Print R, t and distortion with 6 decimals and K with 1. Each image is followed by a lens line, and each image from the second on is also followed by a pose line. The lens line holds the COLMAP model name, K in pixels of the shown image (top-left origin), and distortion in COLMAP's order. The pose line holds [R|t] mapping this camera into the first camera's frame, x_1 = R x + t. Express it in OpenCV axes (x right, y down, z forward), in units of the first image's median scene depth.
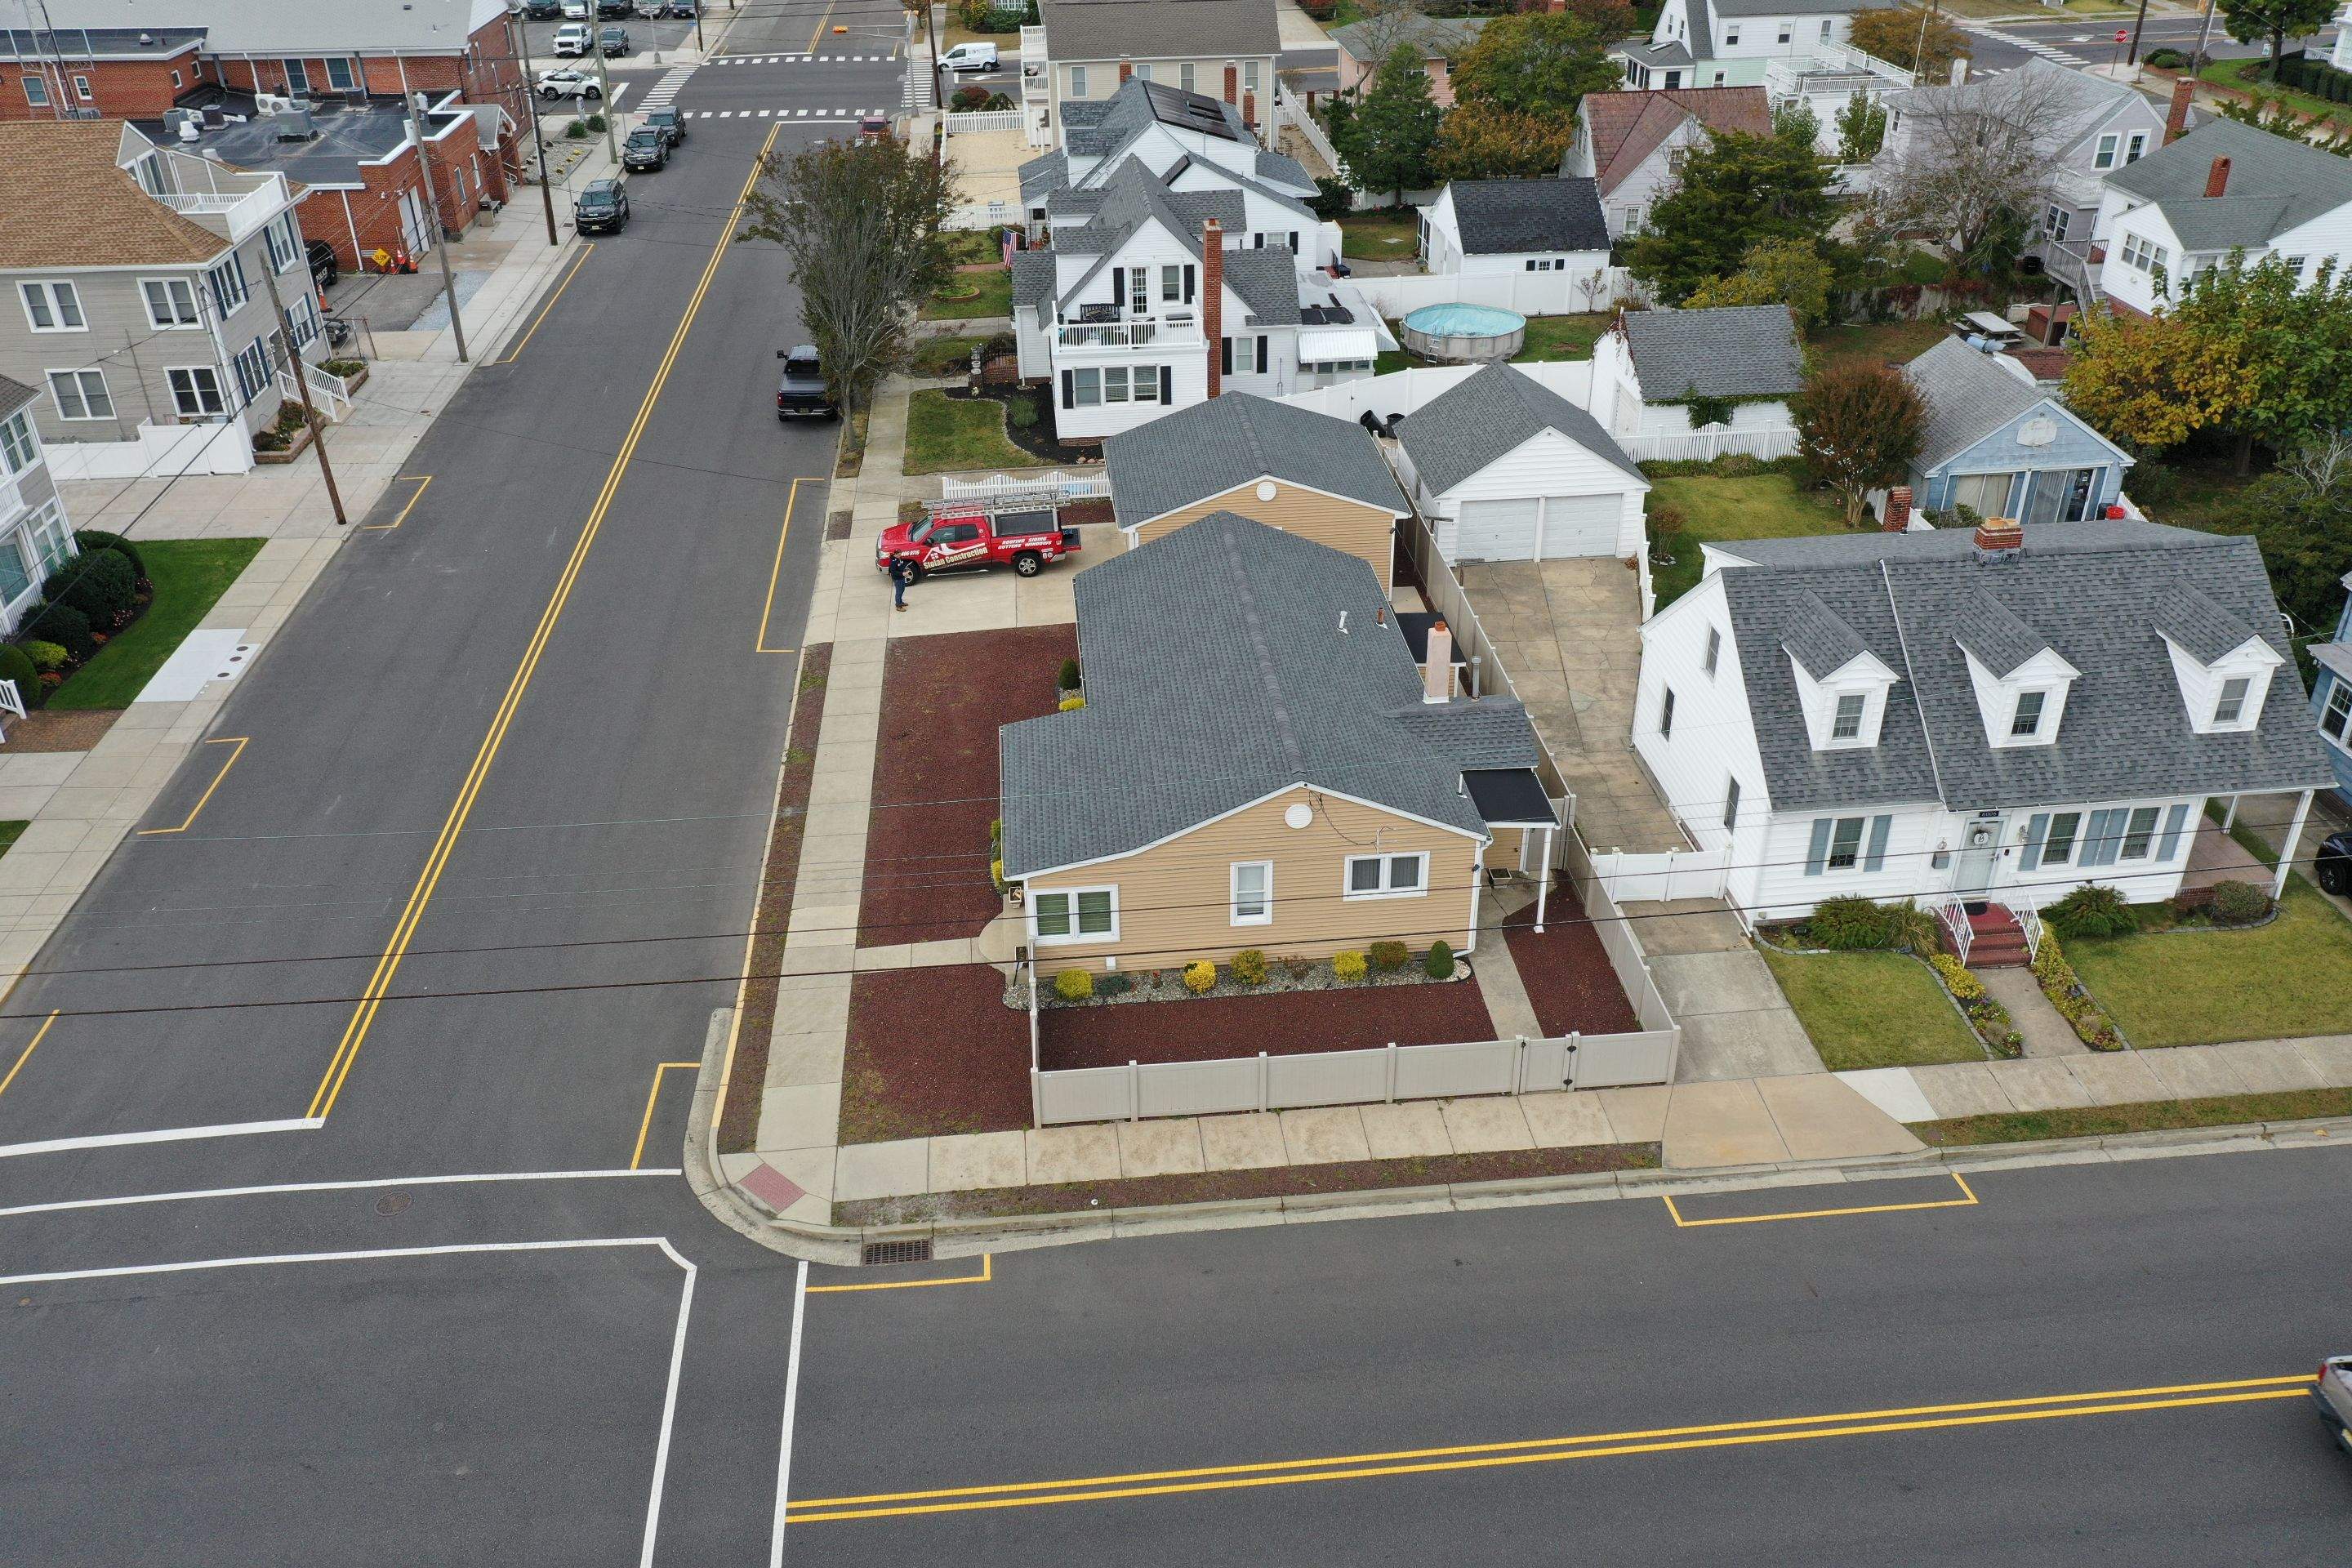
lens RADIAL K [[1868.8, 0, 1188.5], [0, 1868.8, 782.6], [0, 0, 1]] dist [0.009551, 0.005479]
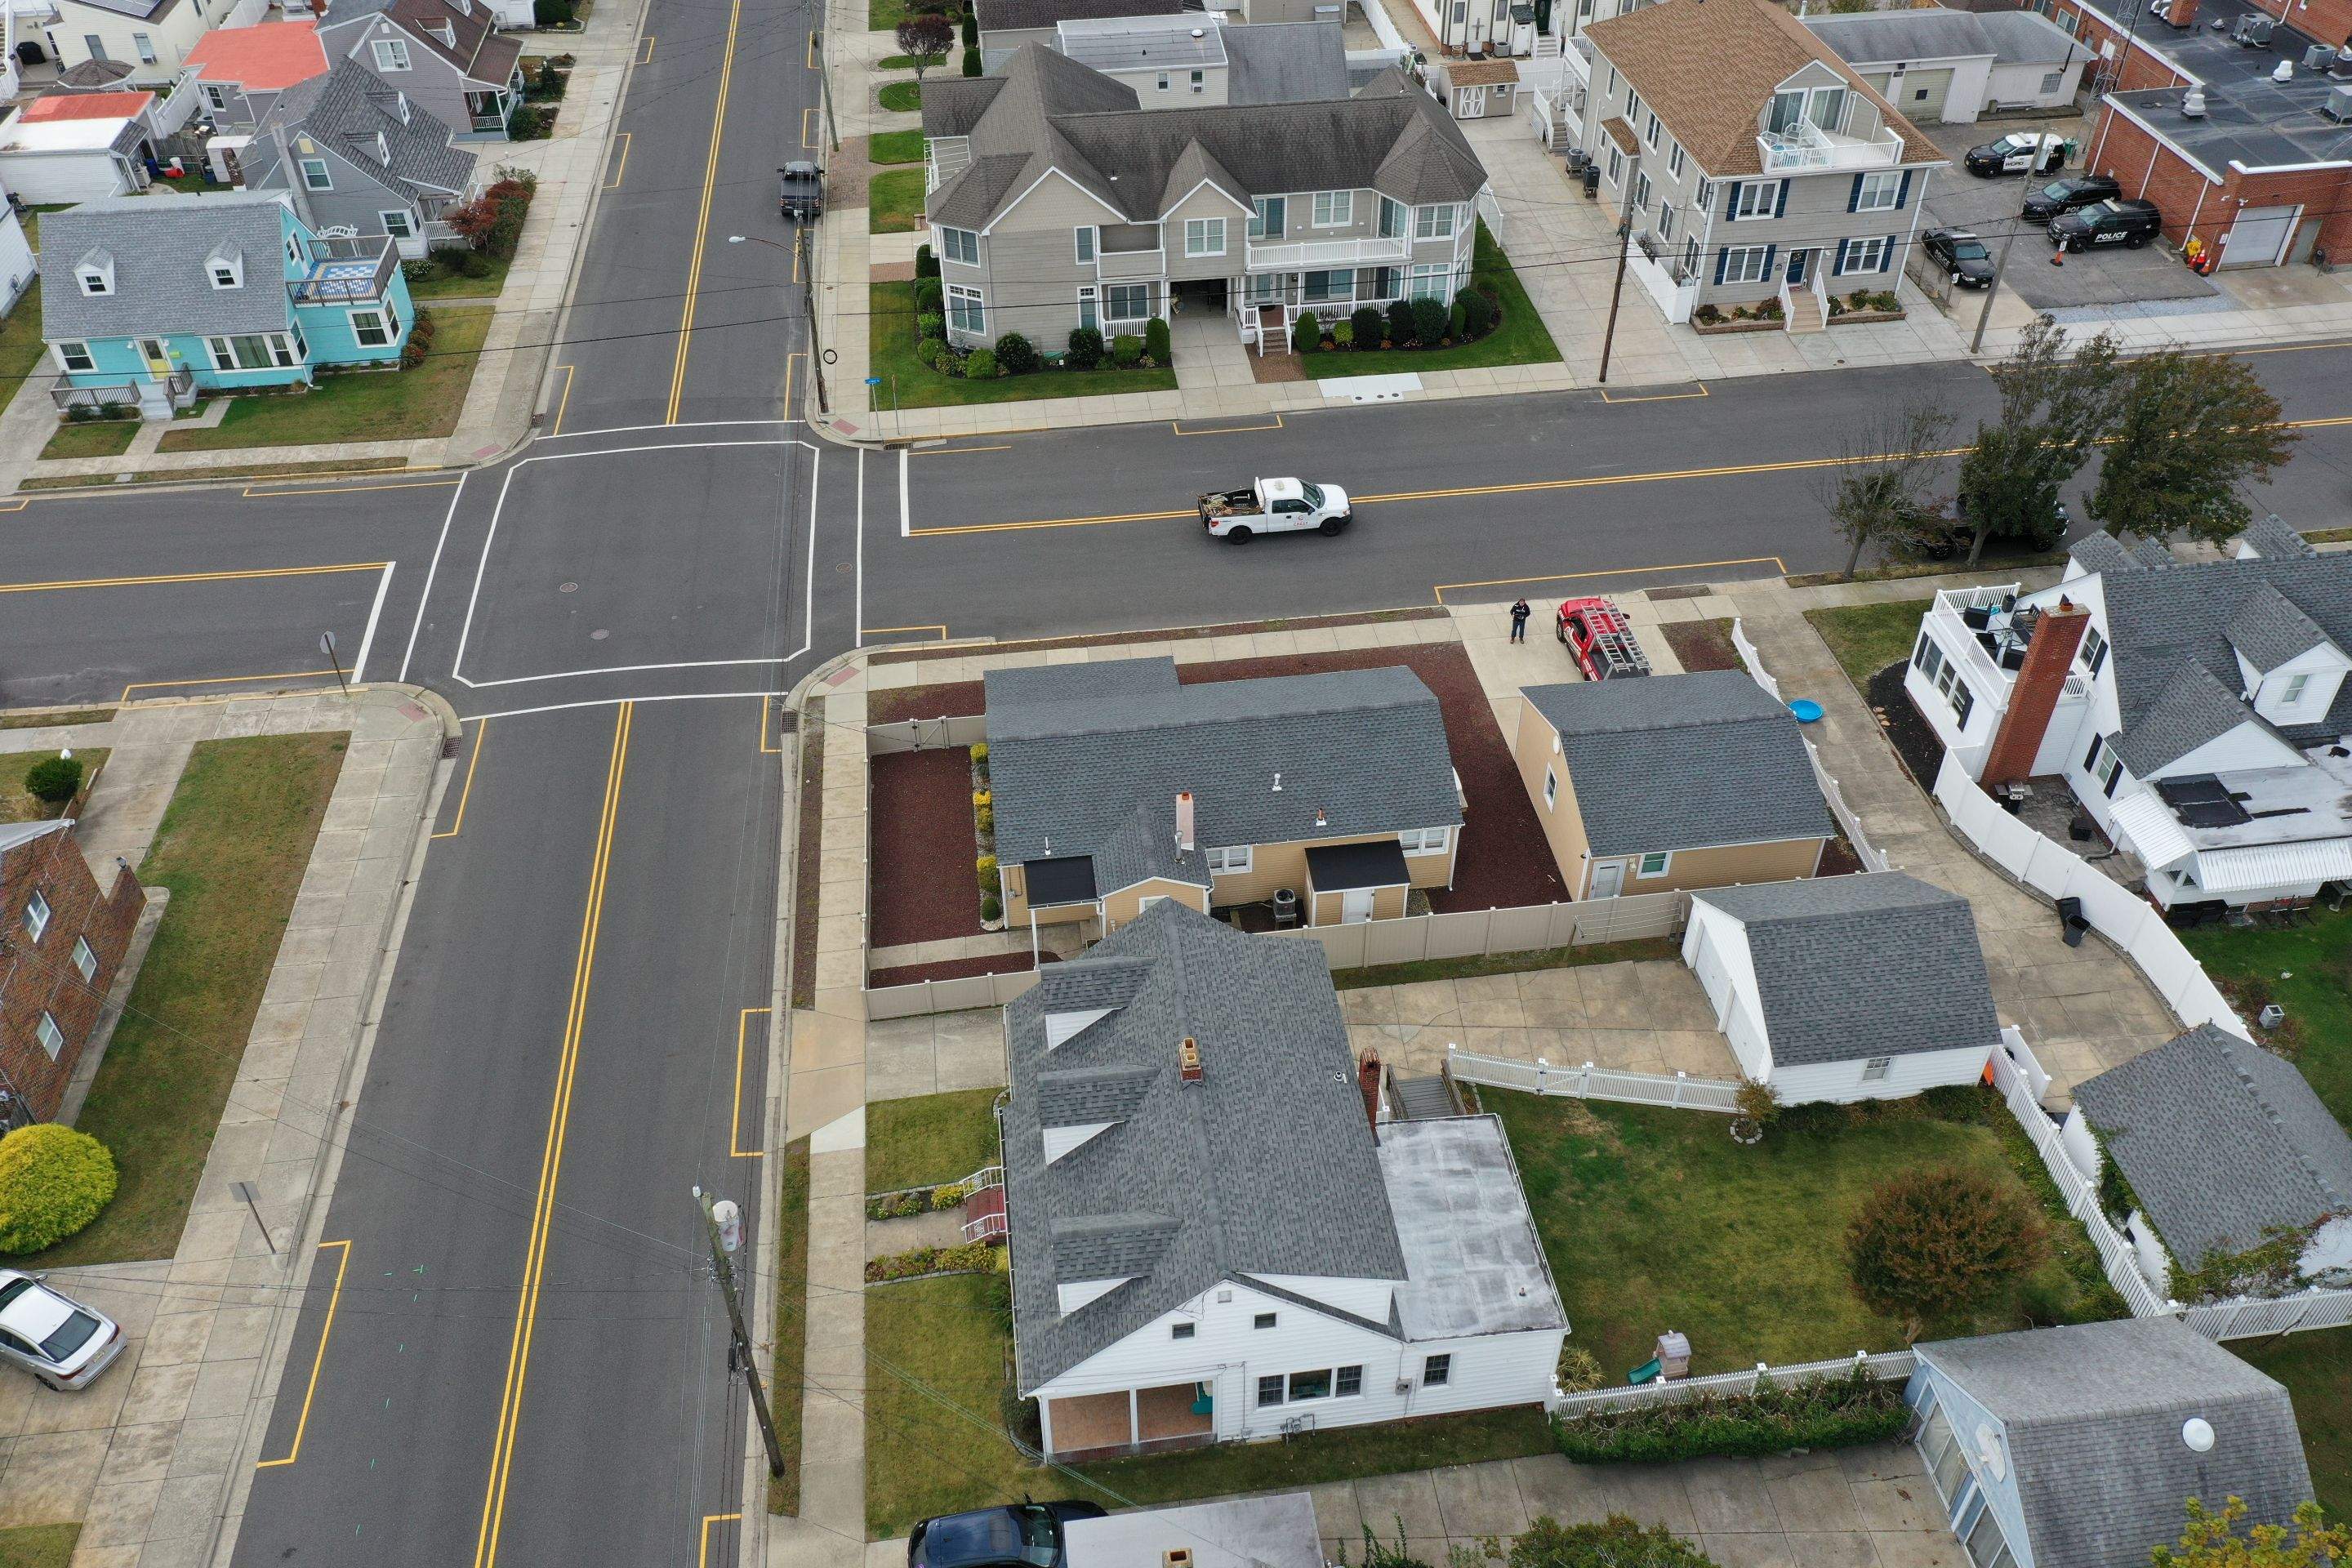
lens RADIAL K [[1868.8, 0, 1178.8], [0, 1868.8, 790.0], [0, 0, 1]] dist [0.009551, 0.005479]
pose [[0.026465, 0.659708, -0.751056, 1.150814], [-0.493453, 0.662024, 0.564117, -0.848139], [0.869370, 0.355681, 0.343055, 0.570287]]
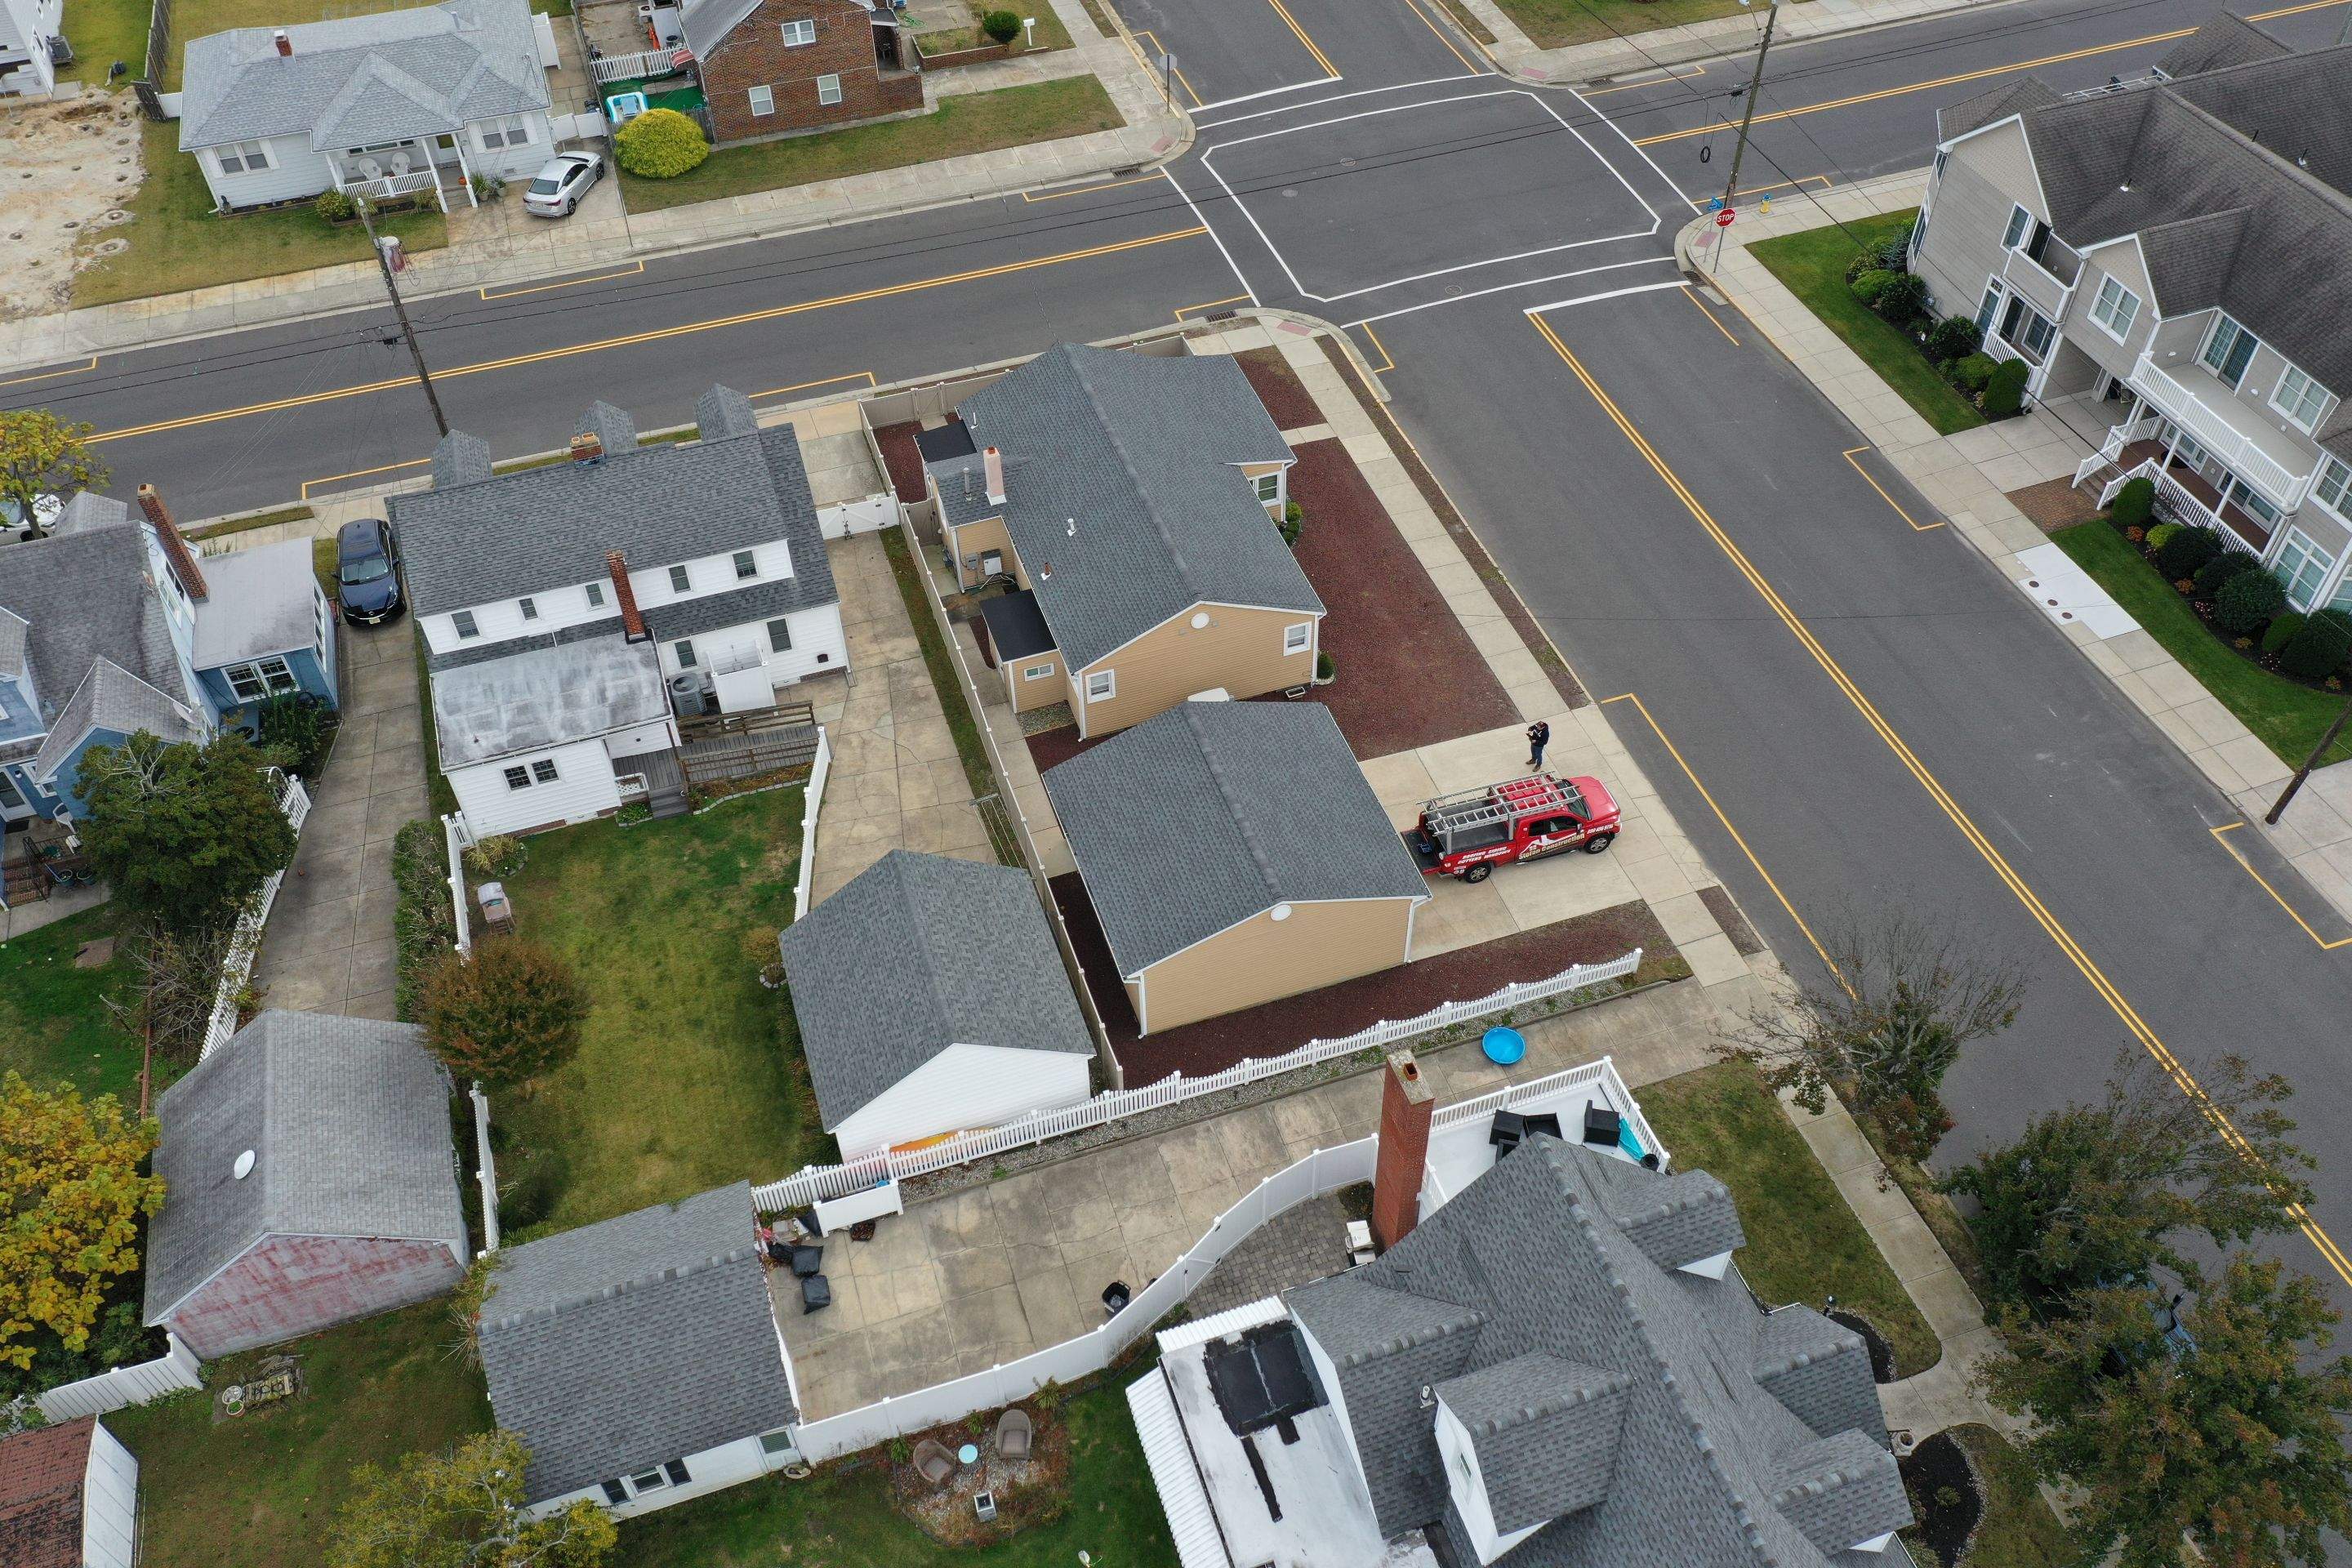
lens RADIAL K [[1868.8, 0, 1170.0], [0, 1868.8, 781.5], [0, 0, 1]] dist [0.009551, 0.005479]
pose [[-0.974289, 0.182173, -0.132568, 0.244004], [-0.087530, 0.236127, 0.967772, -1.439171], [0.207605, 0.954493, -0.214111, 1.622461]]
